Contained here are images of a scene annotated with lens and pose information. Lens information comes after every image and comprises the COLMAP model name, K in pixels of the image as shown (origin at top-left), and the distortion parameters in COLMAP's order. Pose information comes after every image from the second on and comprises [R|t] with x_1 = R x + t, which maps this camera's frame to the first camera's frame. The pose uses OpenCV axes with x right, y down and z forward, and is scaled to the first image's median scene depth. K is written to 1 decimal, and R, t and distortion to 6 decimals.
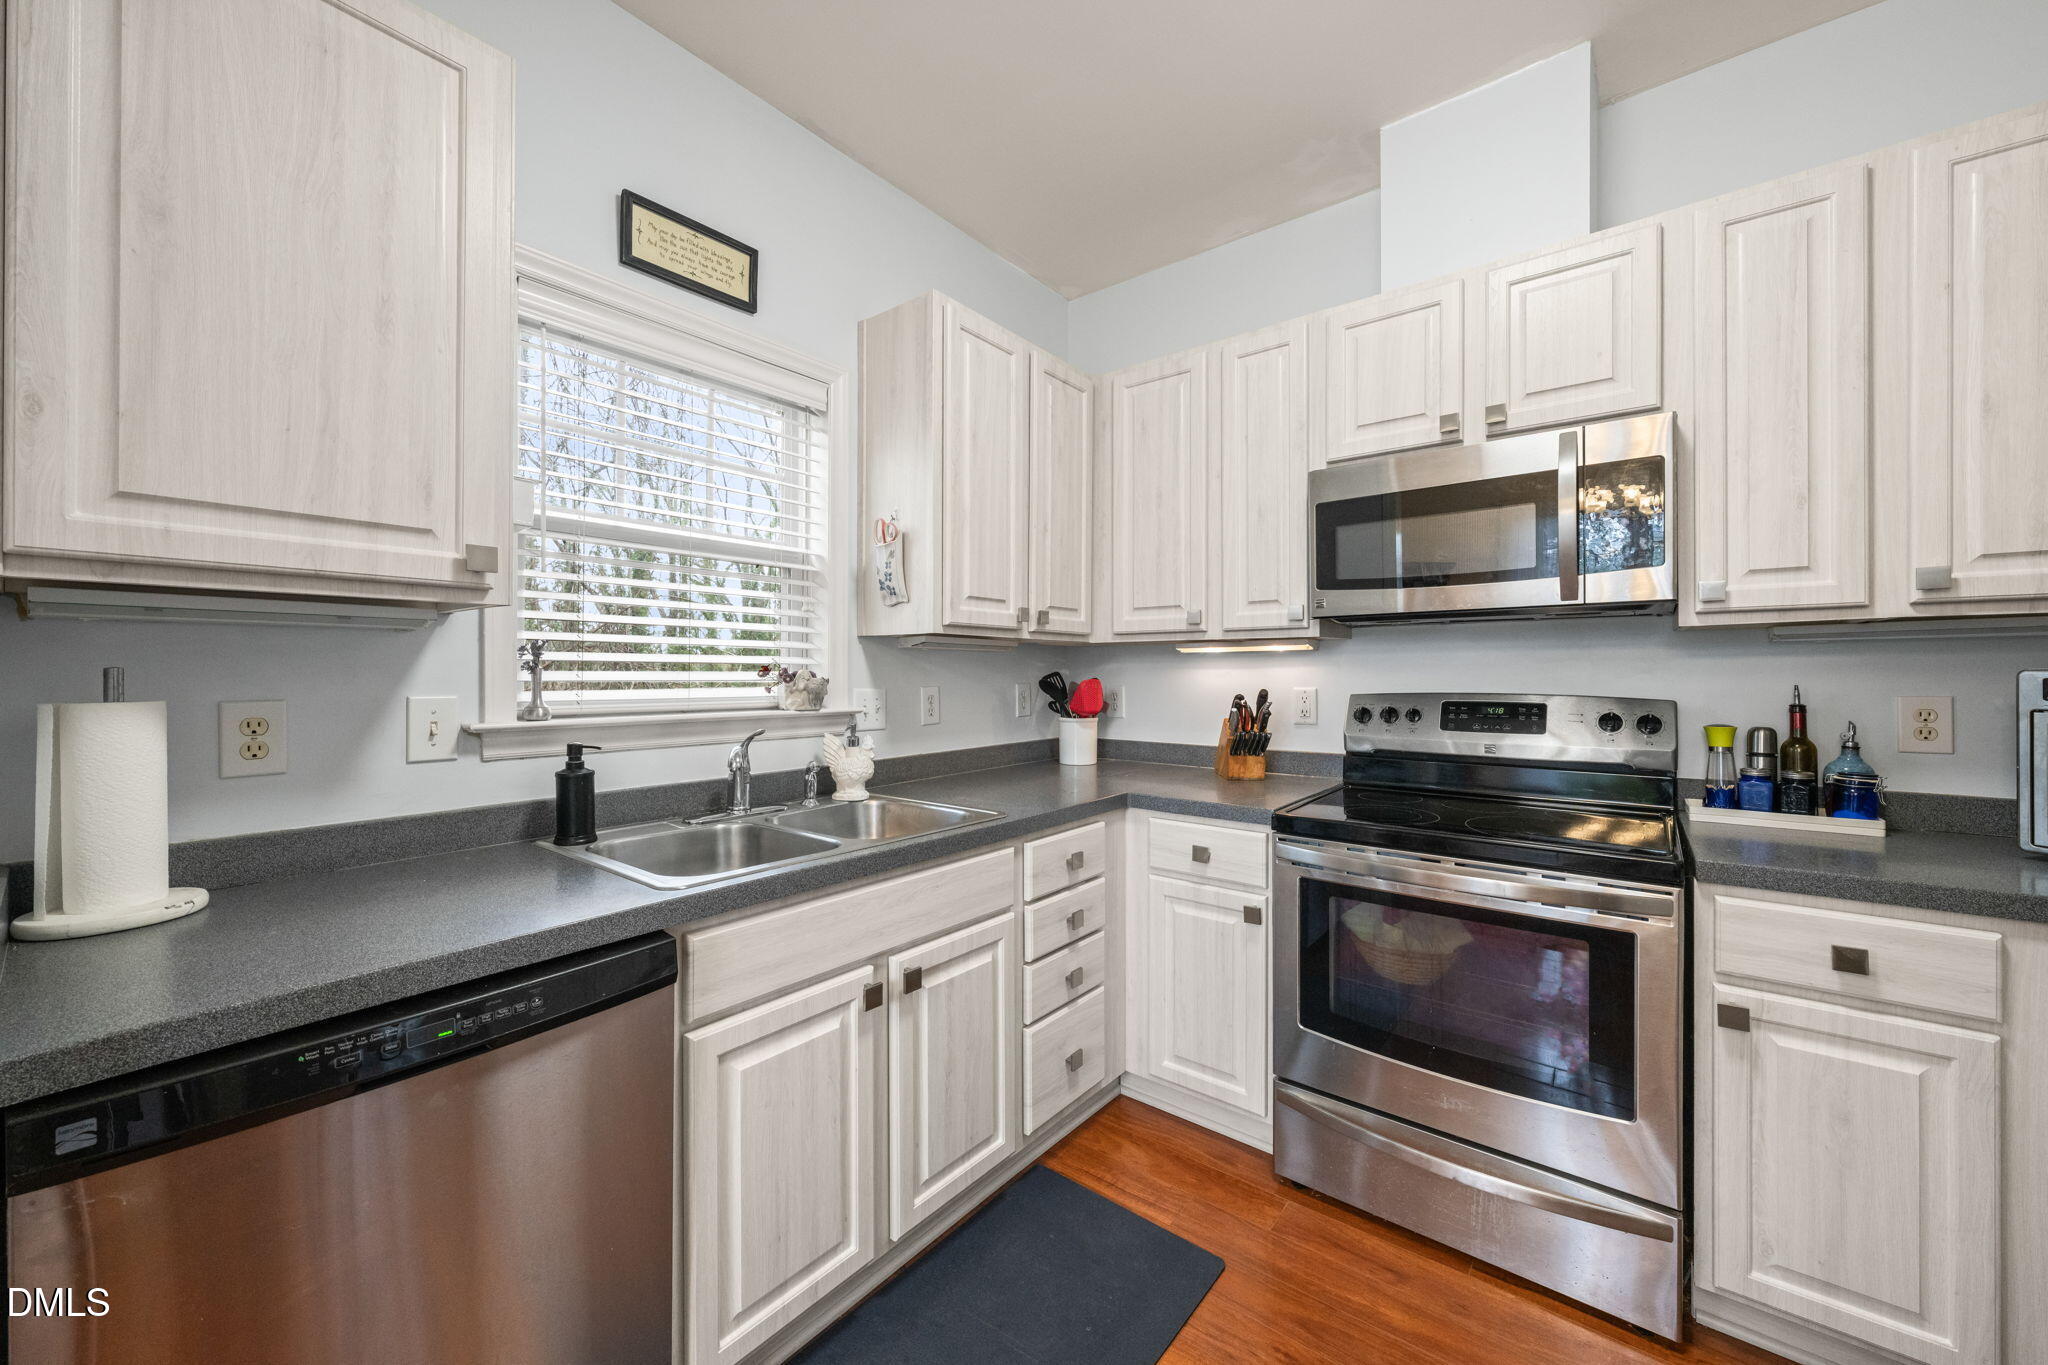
lens RADIAL K [[784.8, 0, 1026.4], [0, 784.8, 676.4], [0, 0, 1]] dist [0.013741, -0.000041]
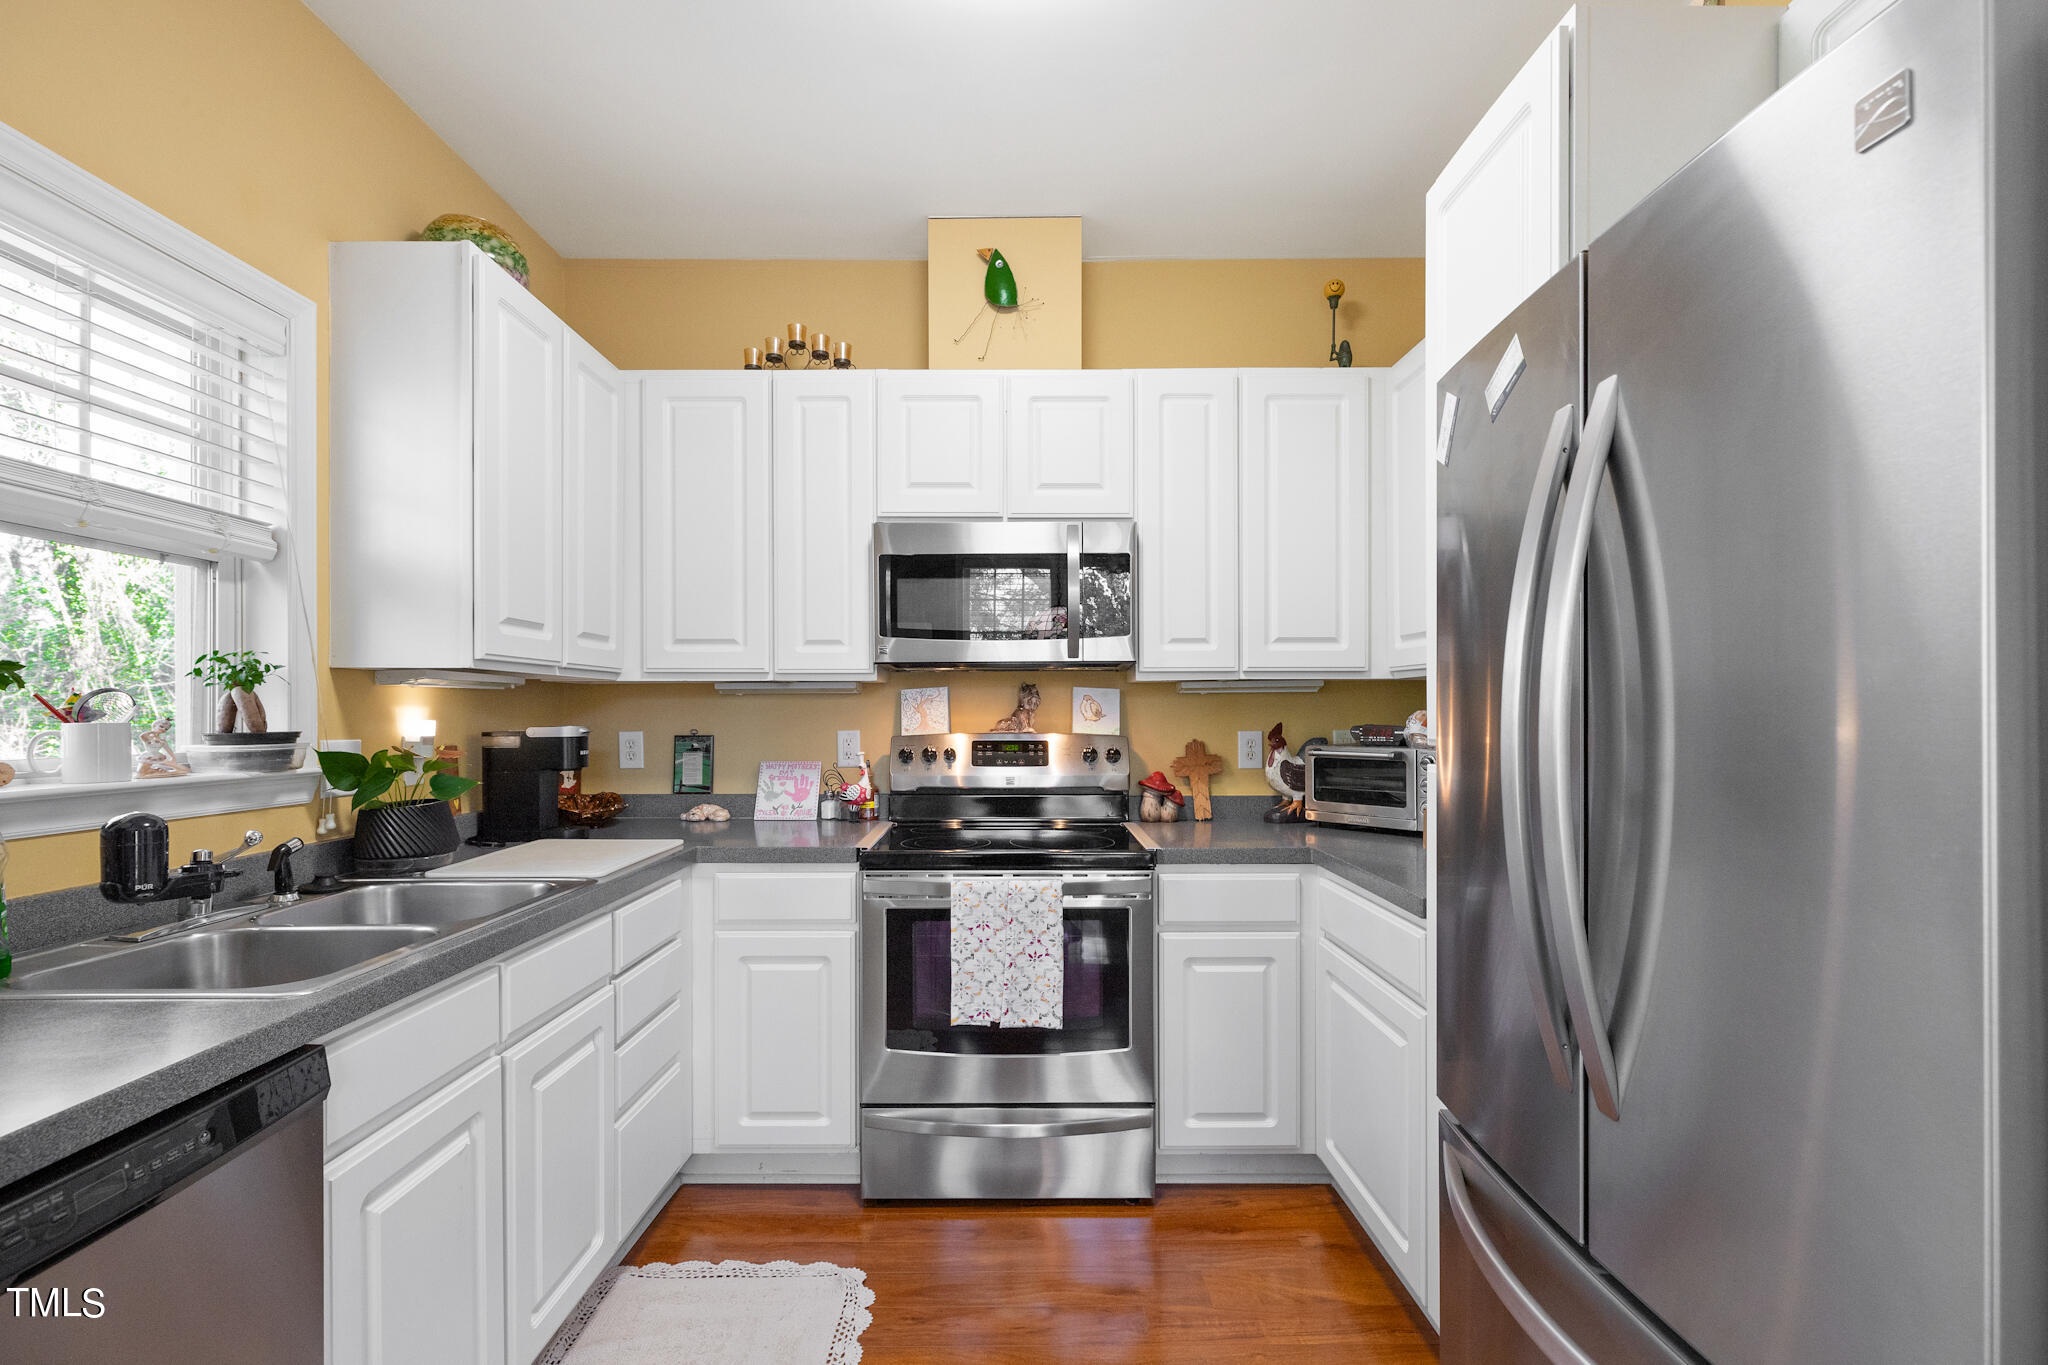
lens RADIAL K [[943.4, 0, 1025.6], [0, 943.4, 711.3], [0, 0, 1]] dist [0.003179, 0.000196]
pose [[0.784178, 0.001360, 0.620534, -0.298925], [0.001855, 0.999988, -0.004536, -0.005186], [-0.620533, 0.004708, 0.784166, -0.125640]]
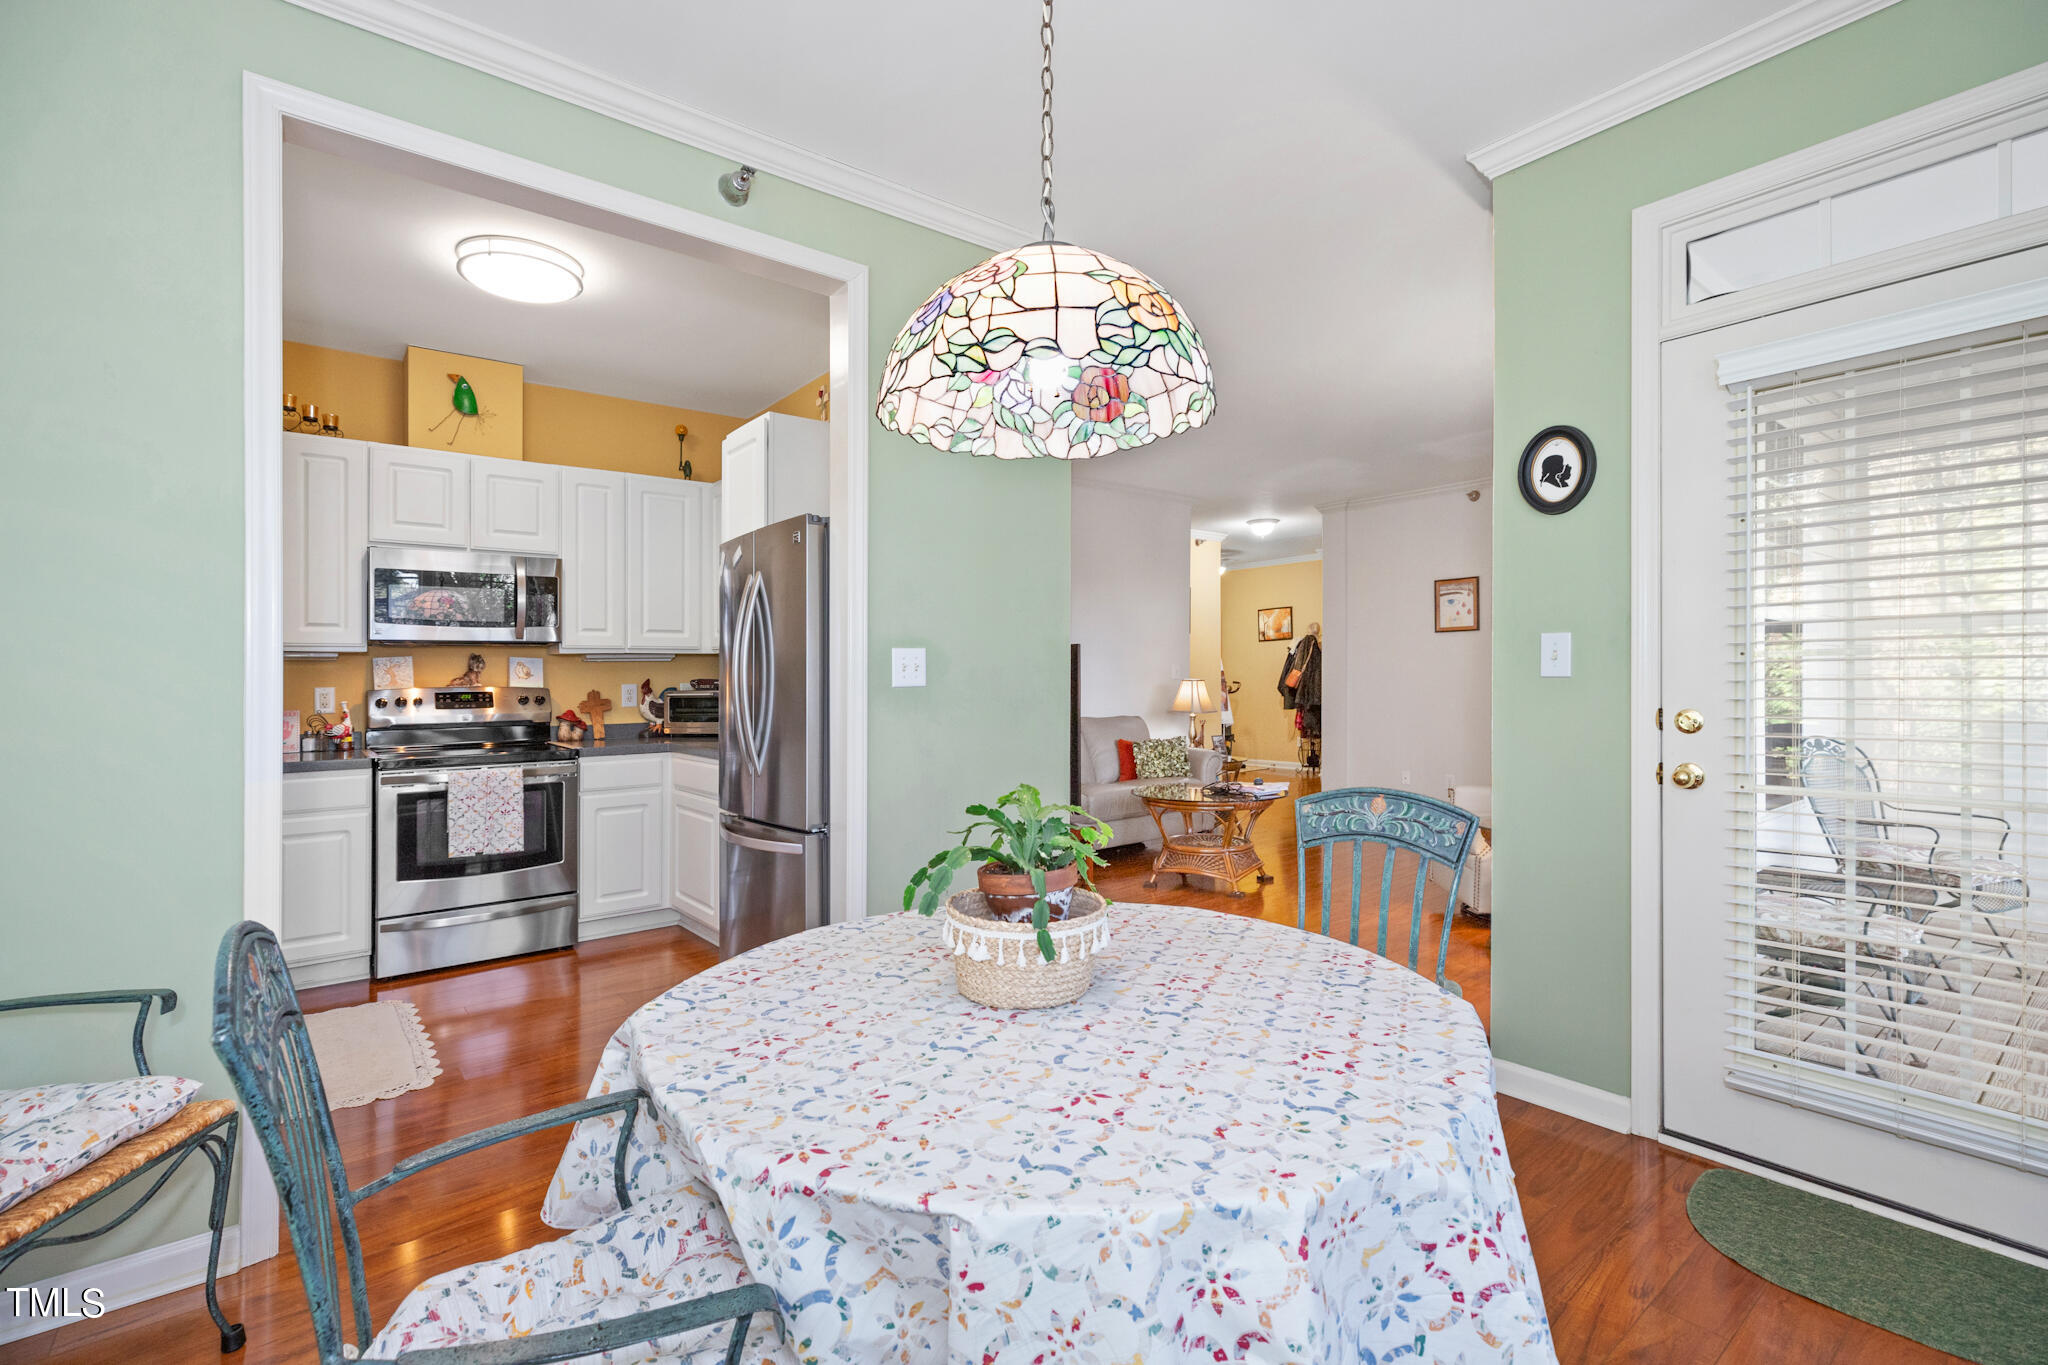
lens RADIAL K [[912.2, 0, 1019.6], [0, 912.2, 645.2], [0, 0, 1]] dist [-0.000224, -0.000014]
pose [[0.232218, 0.033801, 0.972076, -1.293675], [0.015193, 0.999148, -0.038372, 0.029408], [-0.972545, 0.023679, 0.231506, -0.798674]]
